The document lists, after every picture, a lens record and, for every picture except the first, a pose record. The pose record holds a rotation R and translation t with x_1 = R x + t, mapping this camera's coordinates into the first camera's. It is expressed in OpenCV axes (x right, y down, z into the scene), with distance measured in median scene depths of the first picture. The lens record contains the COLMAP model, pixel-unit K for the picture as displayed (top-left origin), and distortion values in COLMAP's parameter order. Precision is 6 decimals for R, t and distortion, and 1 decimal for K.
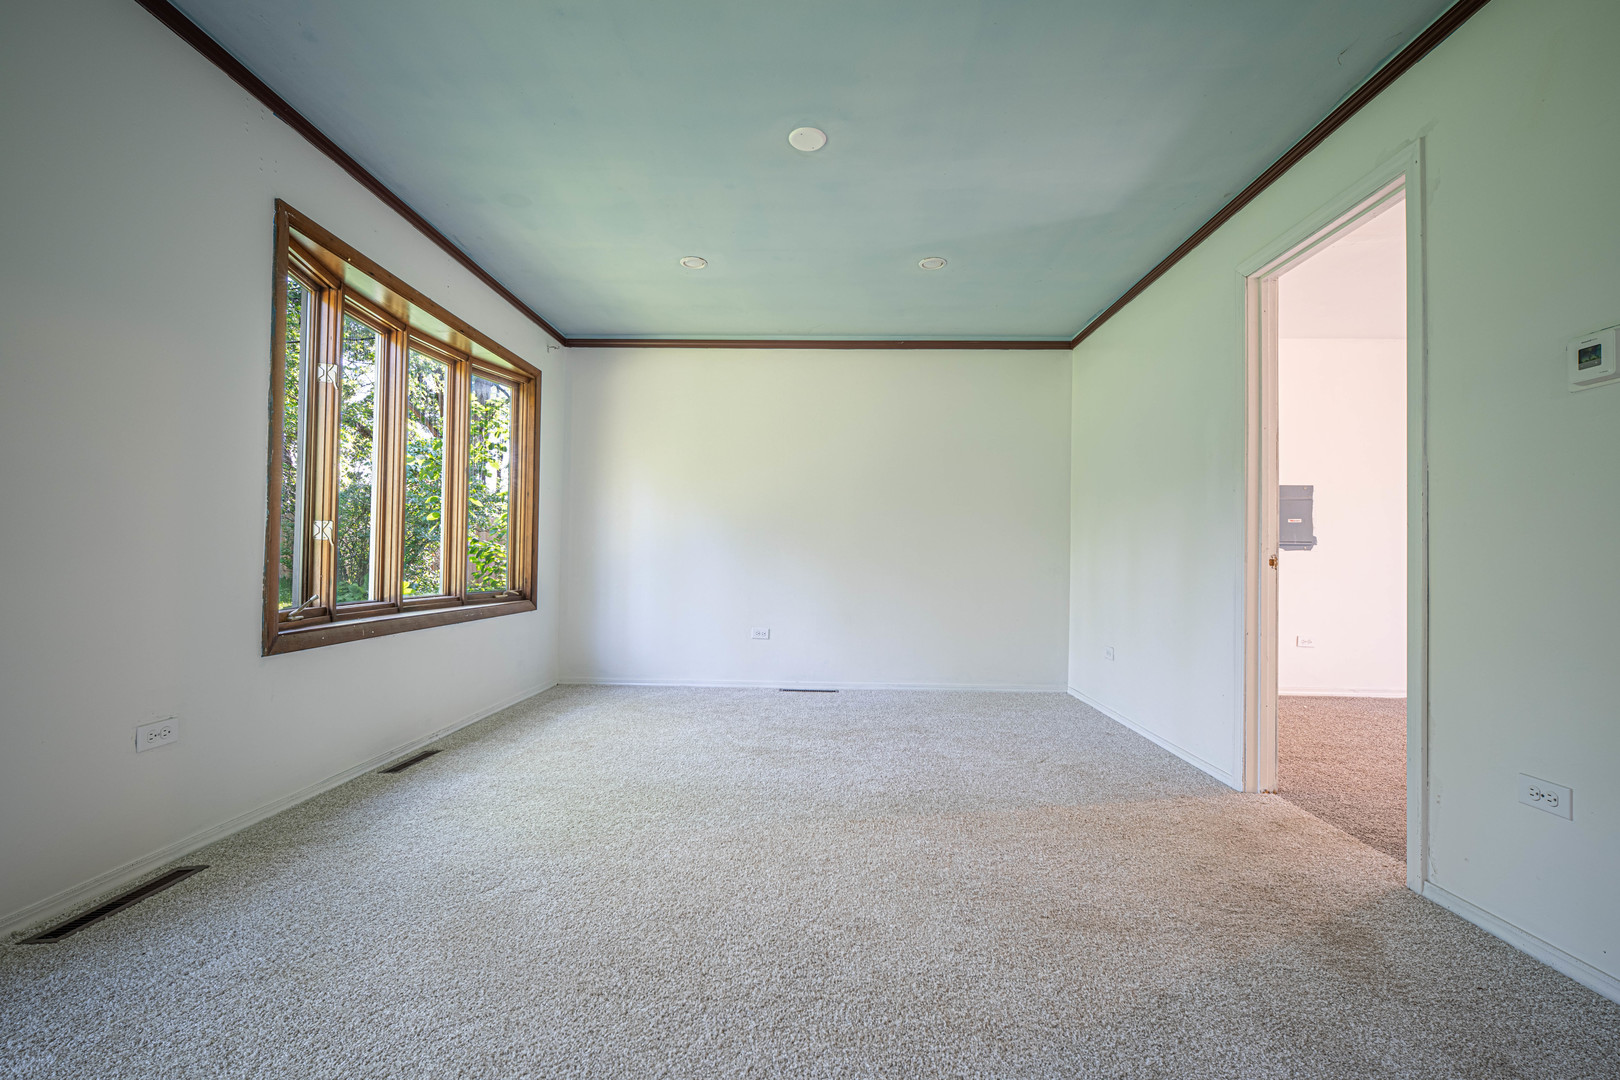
lens RADIAL K [[674.6, 0, 810.0], [0, 674.6, 540.0], [0, 0, 1]] dist [0.003413, -0.003524]
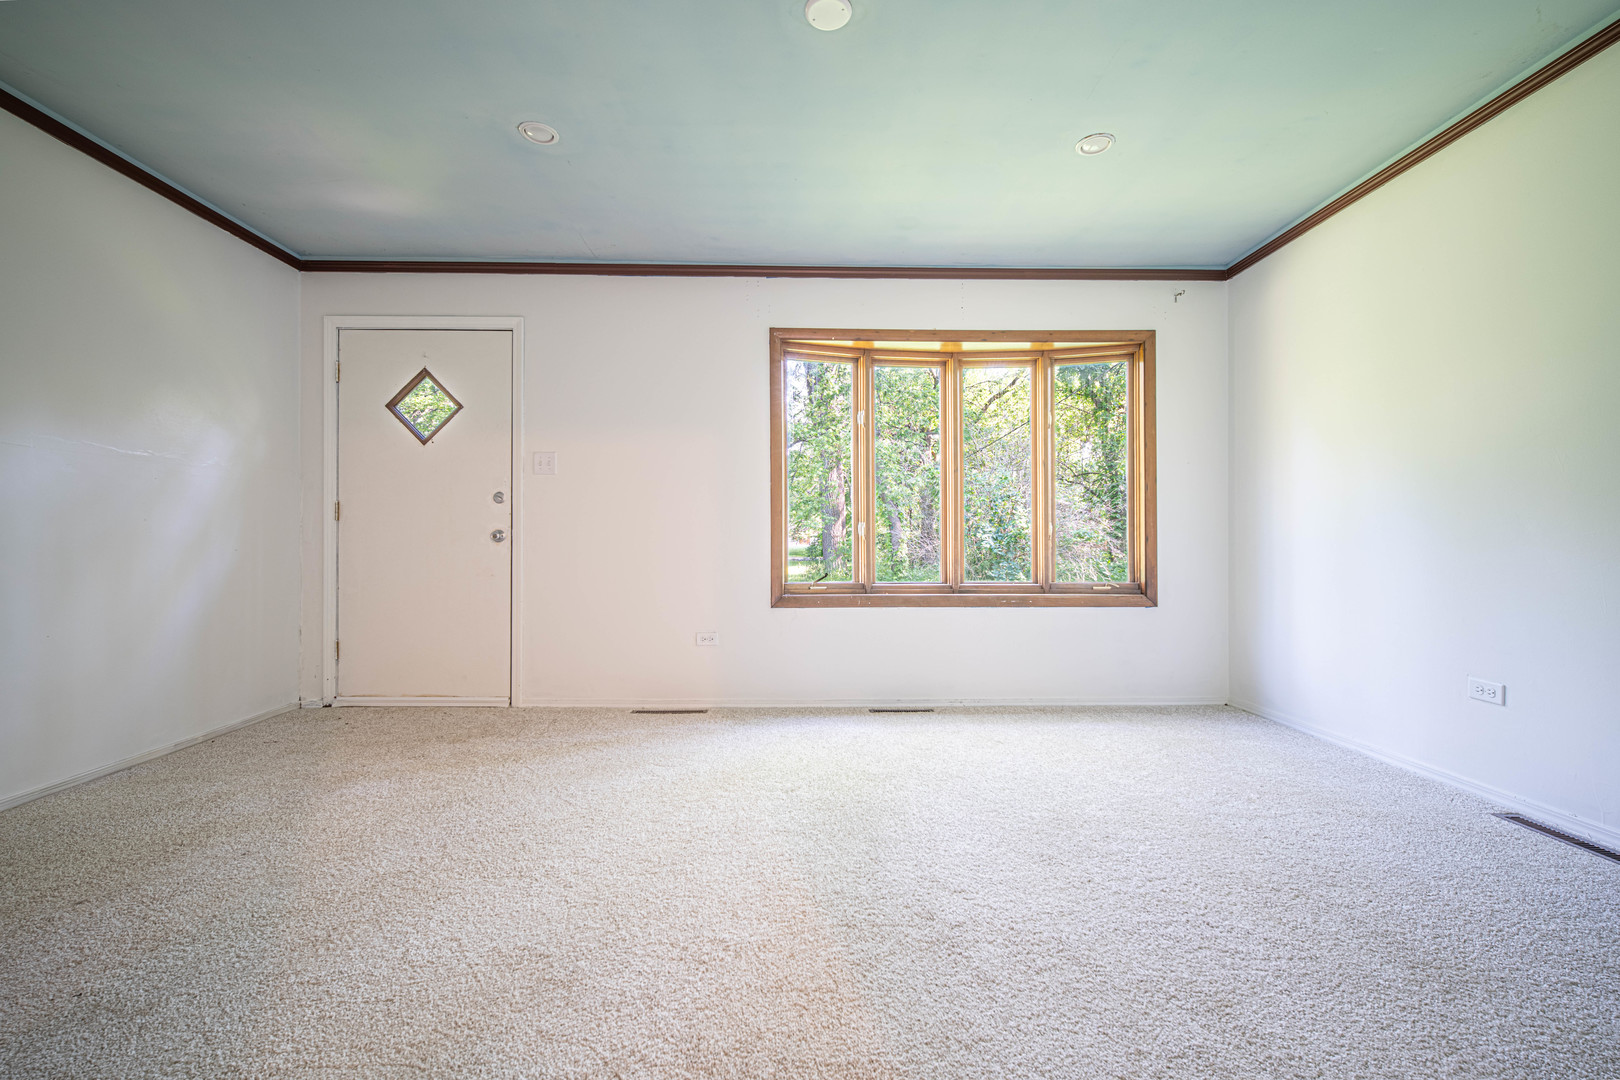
lens RADIAL K [[674.6, 0, 810.0], [0, 674.6, 540.0], [0, 0, 1]] dist [0.003413, -0.003524]
pose [[0.067288, -0.024622, -0.997430, 0.434583], [0.030556, 0.999277, -0.022607, 0.024019], [0.997266, -0.028956, 0.067992, 0.509324]]
